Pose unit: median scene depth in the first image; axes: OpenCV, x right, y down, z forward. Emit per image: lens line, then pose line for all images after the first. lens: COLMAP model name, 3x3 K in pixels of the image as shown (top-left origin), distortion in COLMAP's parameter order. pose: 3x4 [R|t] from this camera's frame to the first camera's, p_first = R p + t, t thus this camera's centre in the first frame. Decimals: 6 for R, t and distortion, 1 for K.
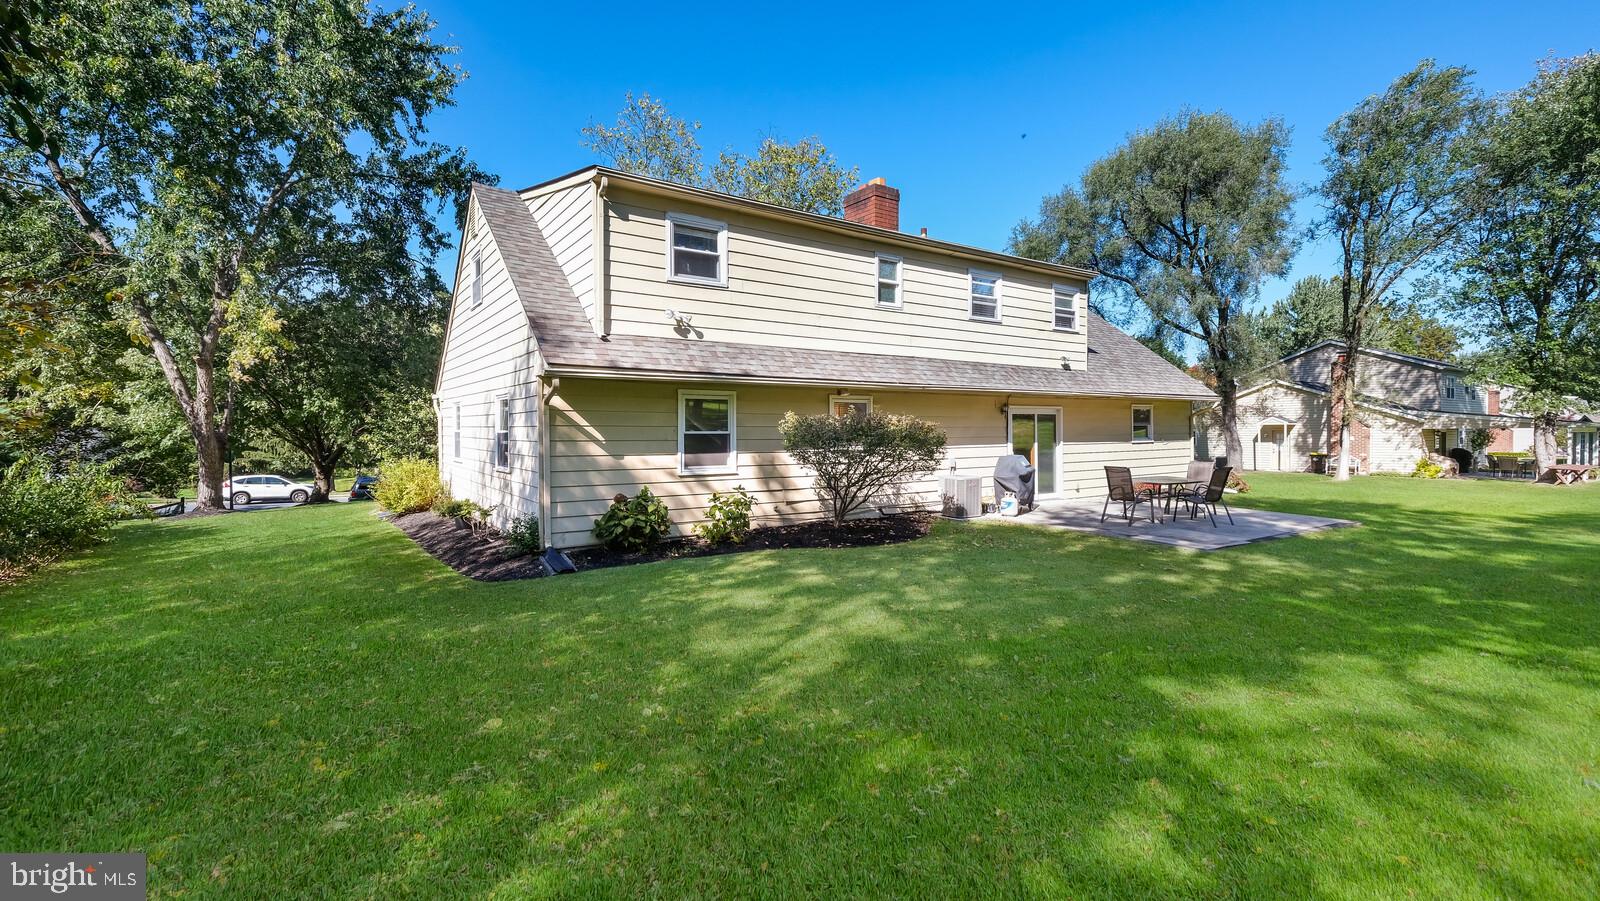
lens RADIAL K [[693.7, 0, 790.3], [0, 693.7, 434.6], [0, 0, 1]] dist [0.010859, -0.000332]
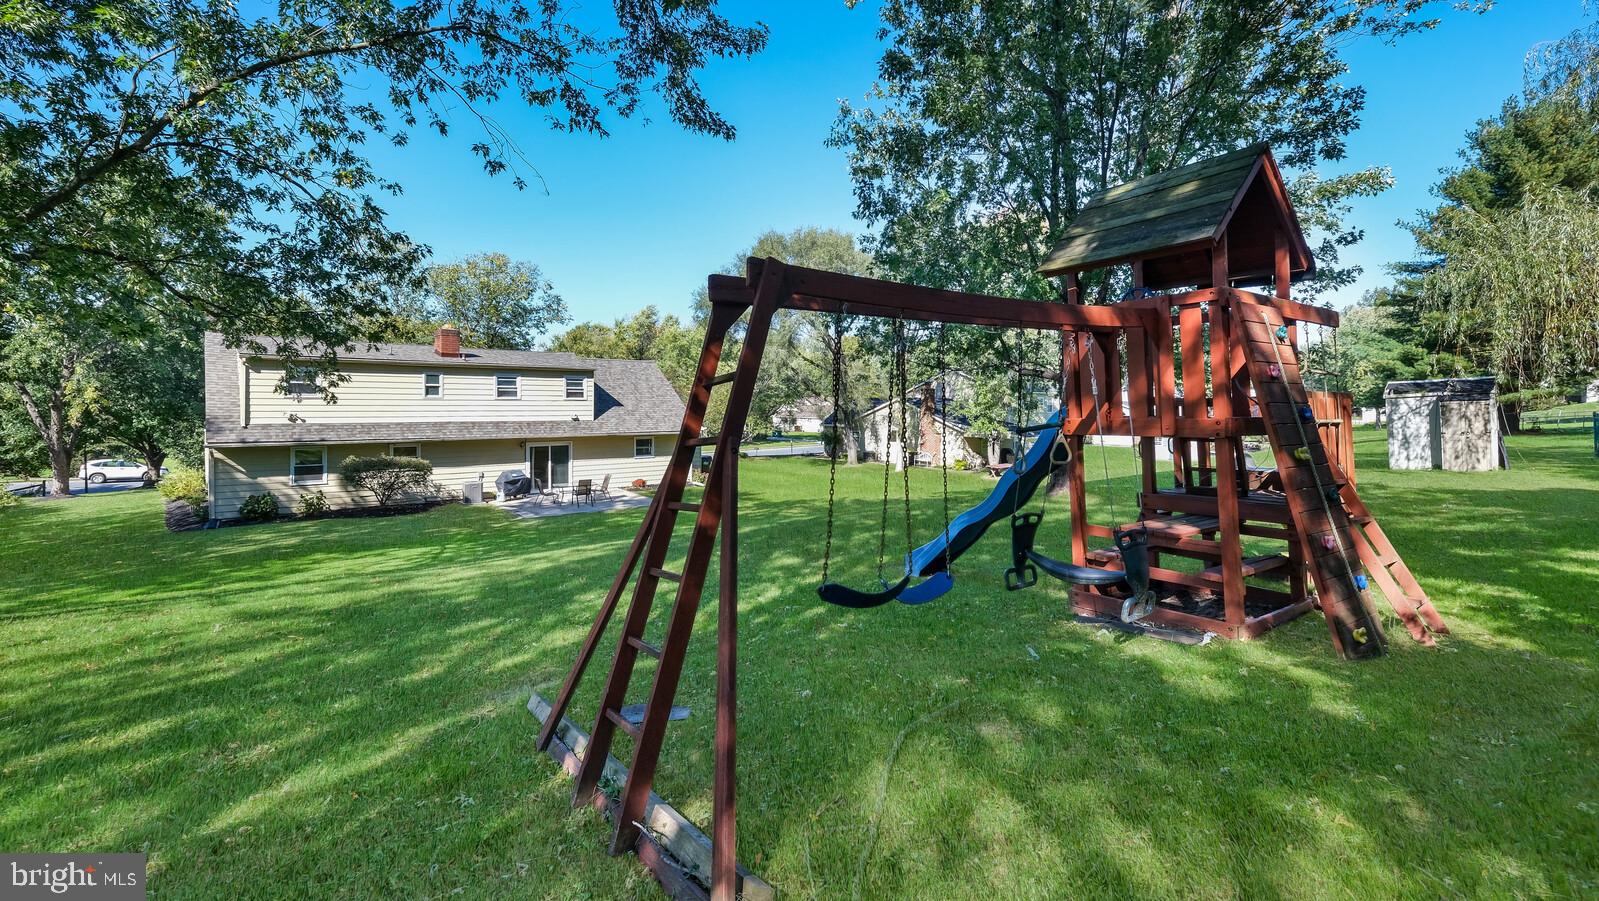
lens RADIAL K [[689.5, 0, 800.8], [0, 689.5, 412.8], [0, 0, 1]] dist [0.002687, 0.000936]
pose [[0.993862, 0.013794, 0.109765, 0.970123], [-0.015190, 0.999814, 0.011889, -0.179285], [-0.109580, -0.013484, 0.993887, -1.087065]]
